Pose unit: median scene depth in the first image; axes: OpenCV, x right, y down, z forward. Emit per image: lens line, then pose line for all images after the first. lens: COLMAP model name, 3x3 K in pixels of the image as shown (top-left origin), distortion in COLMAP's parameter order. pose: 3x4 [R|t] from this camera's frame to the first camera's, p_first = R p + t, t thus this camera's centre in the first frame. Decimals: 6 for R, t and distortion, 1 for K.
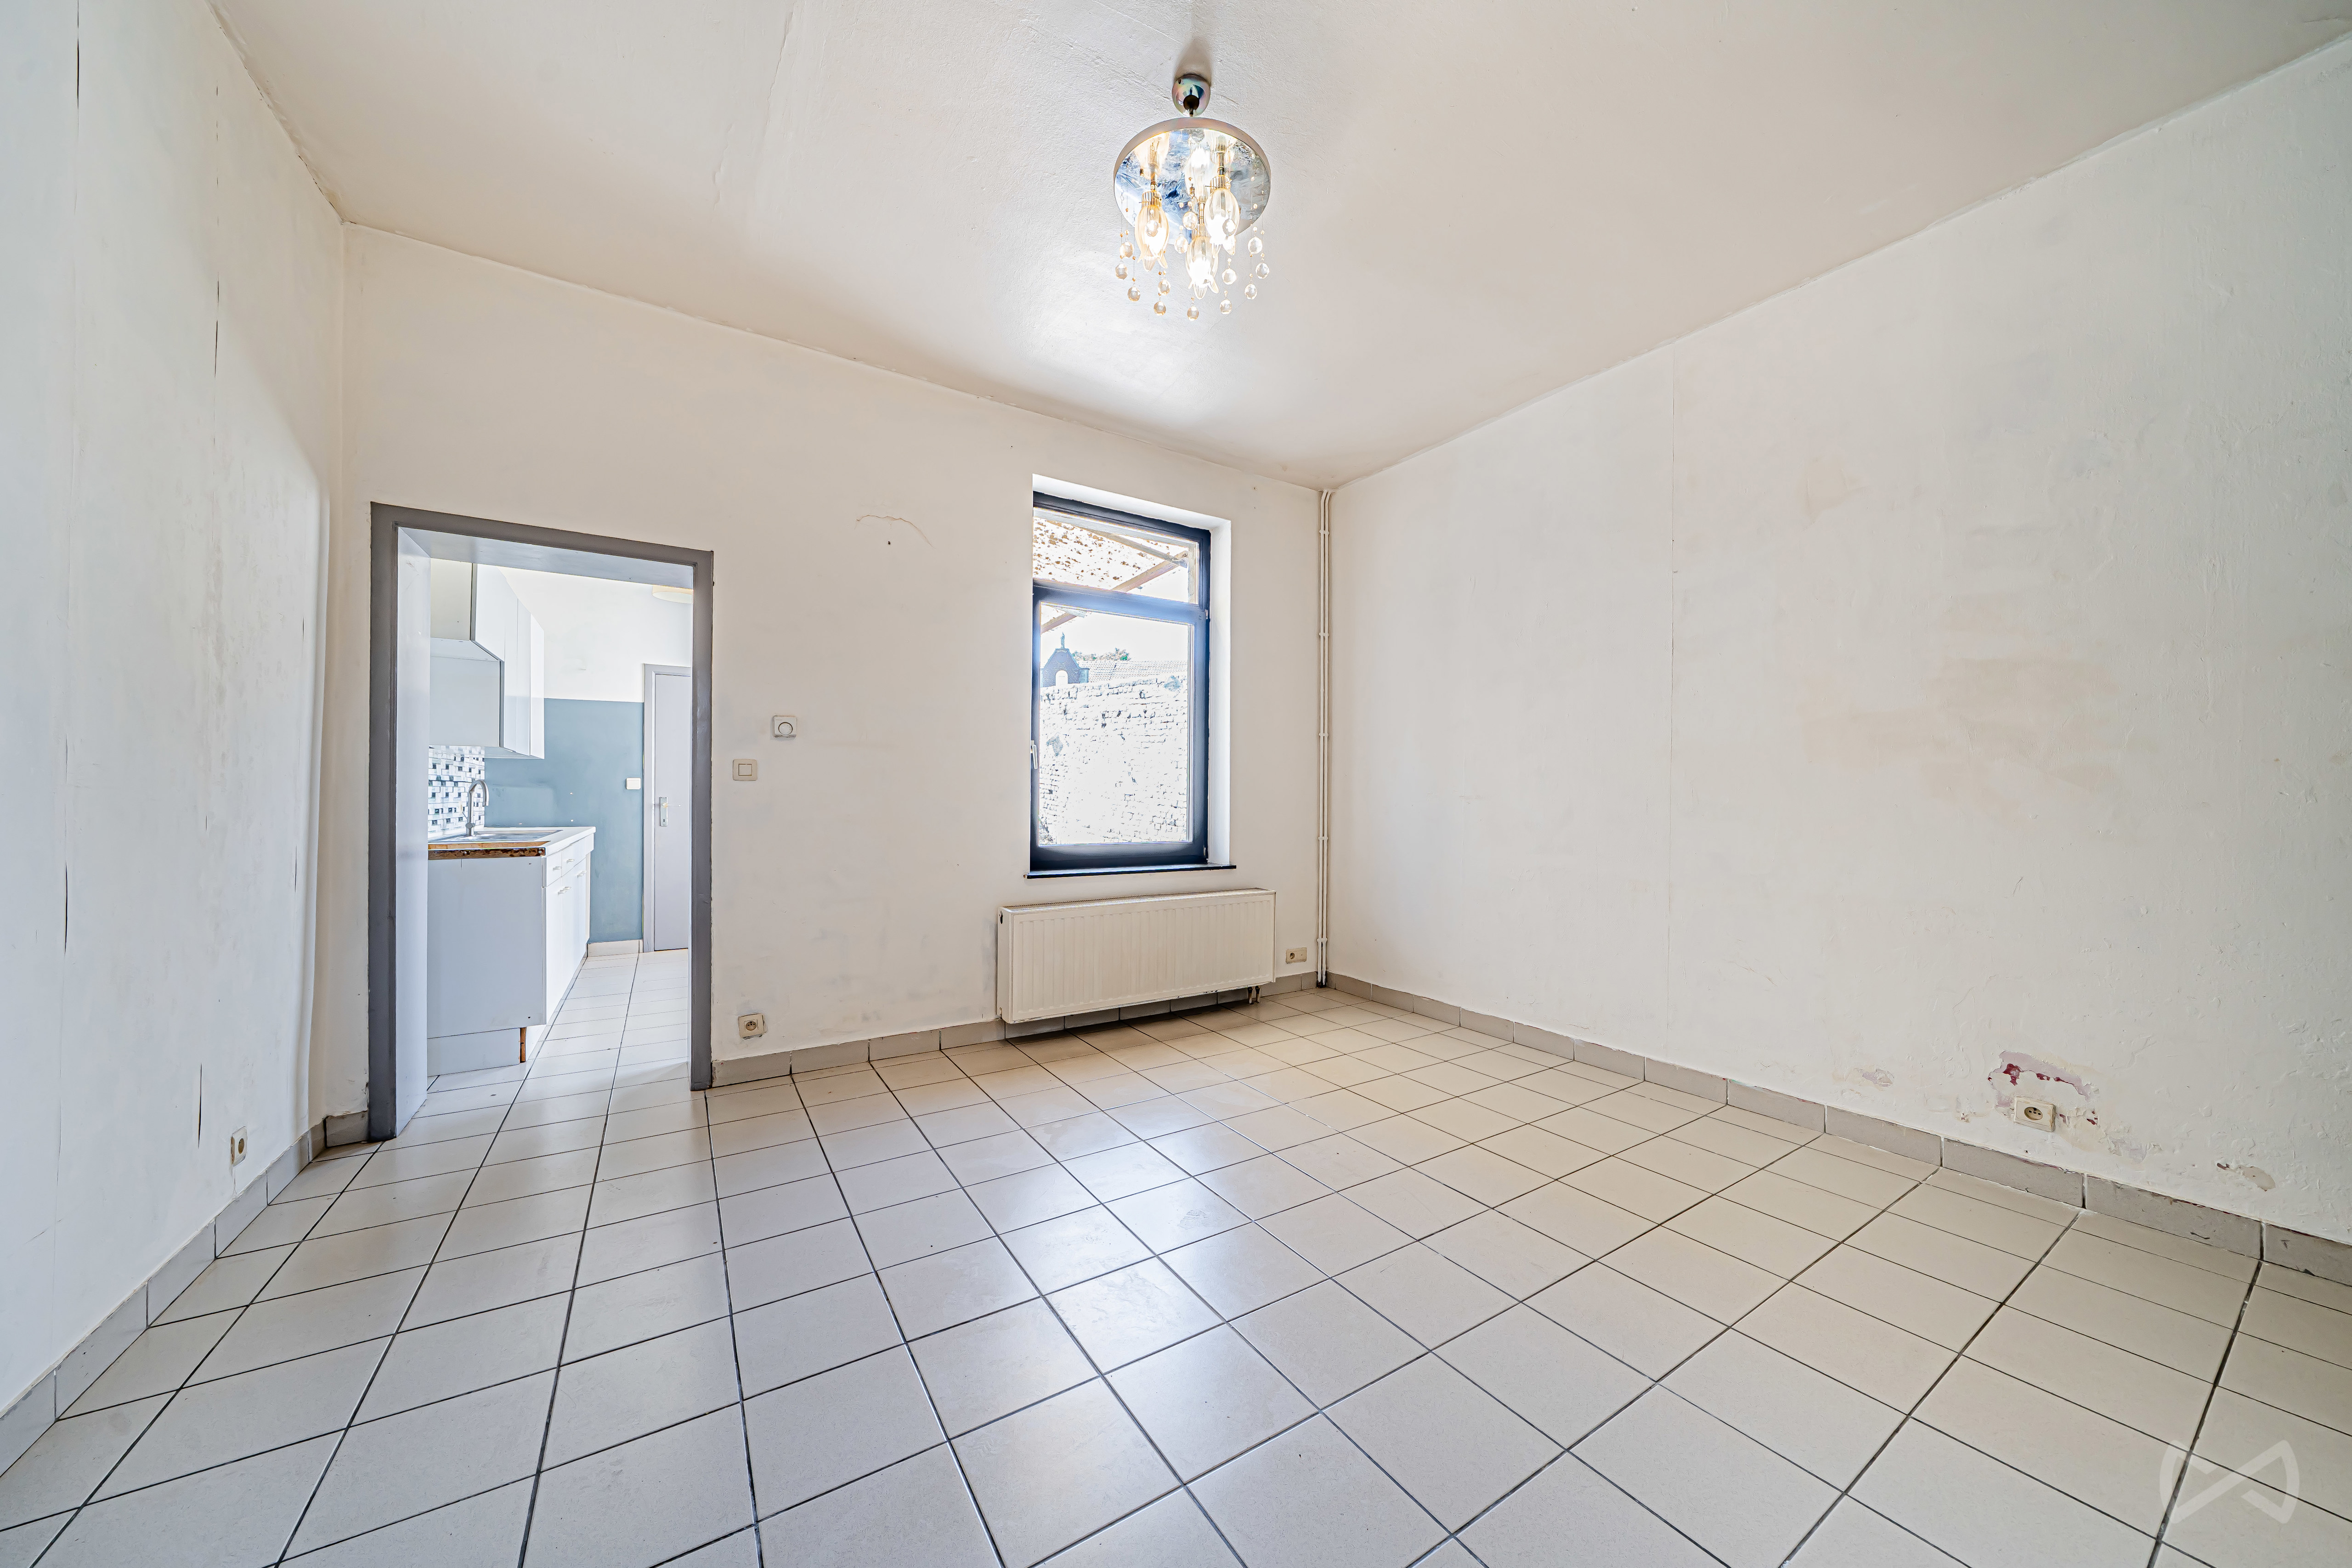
lens RADIAL K [[796.3, 0, 1182.0], [0, 796.3, 789.7], [0, 0, 1]] dist [0.000525, 0.000002]
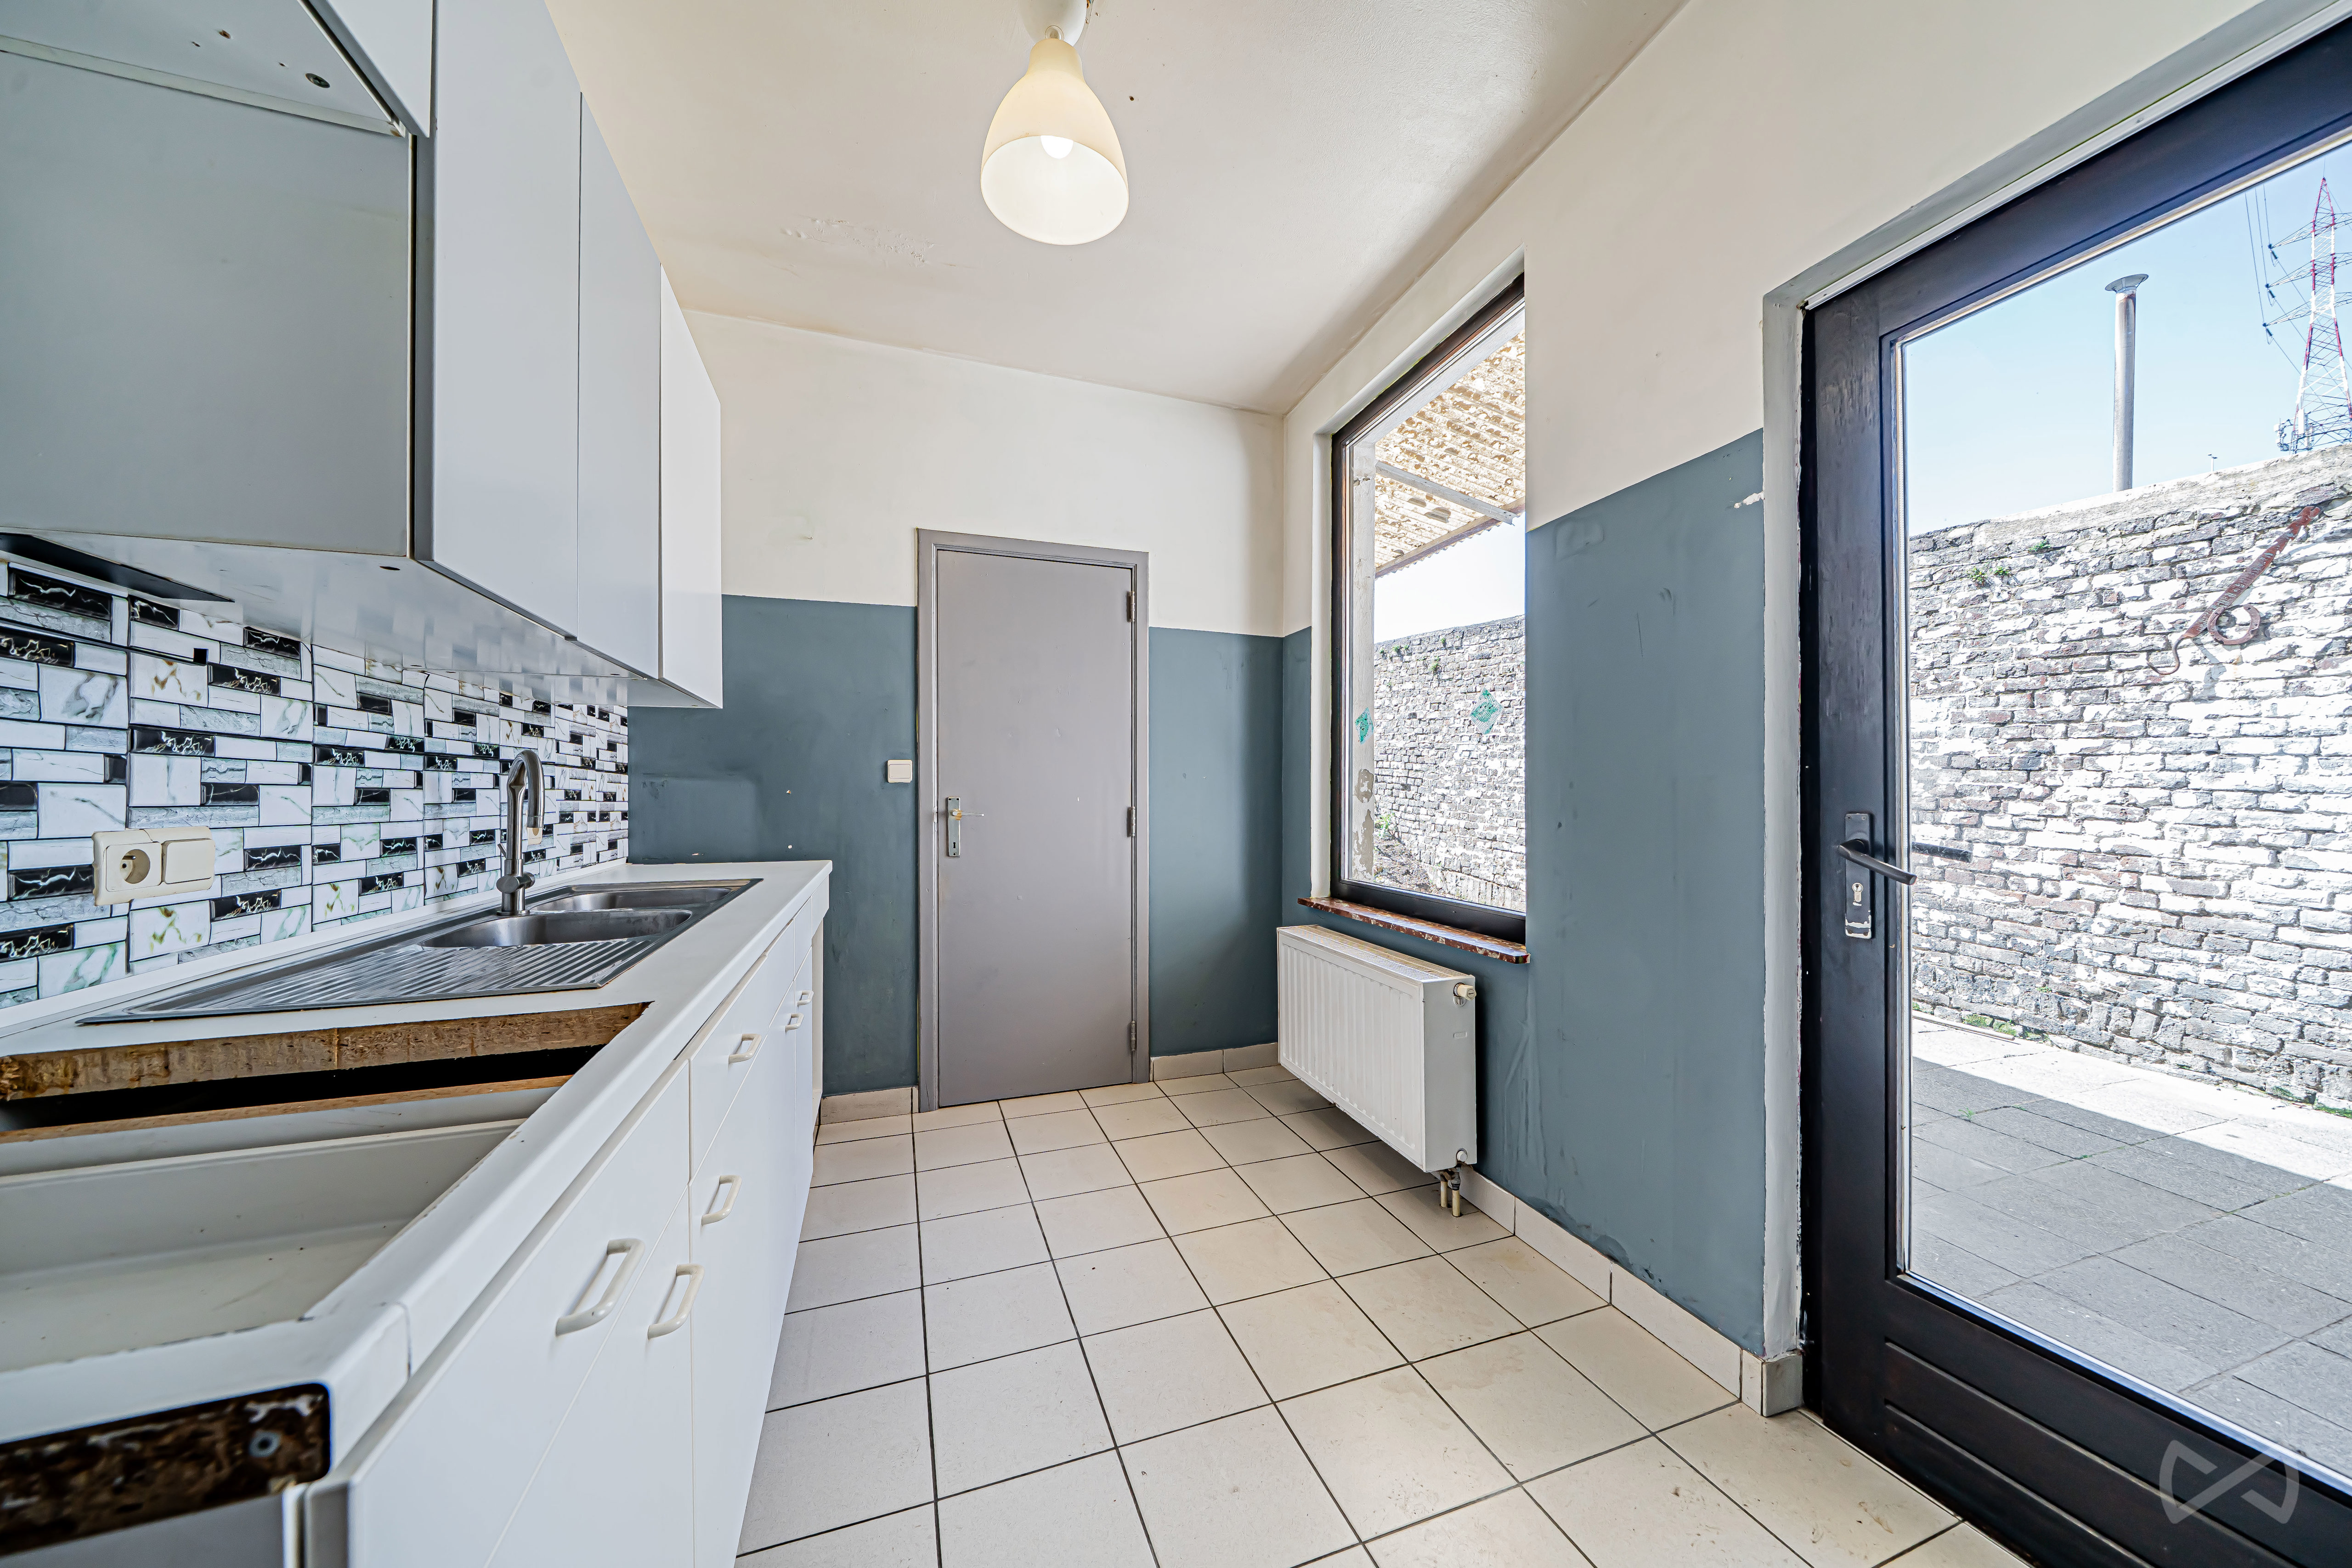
lens RADIAL K [[796.4, 0, 1176.4], [0, 796.4, 791.2], [0, 0, 1]] dist [0.000525, 0.000002]
pose [[0.973647, -0.006251, -0.227976, -0.413488], [0.007149, 0.999970, 0.003111, 0.004773], [0.227950, -0.004659, 0.973662, 0.563832]]
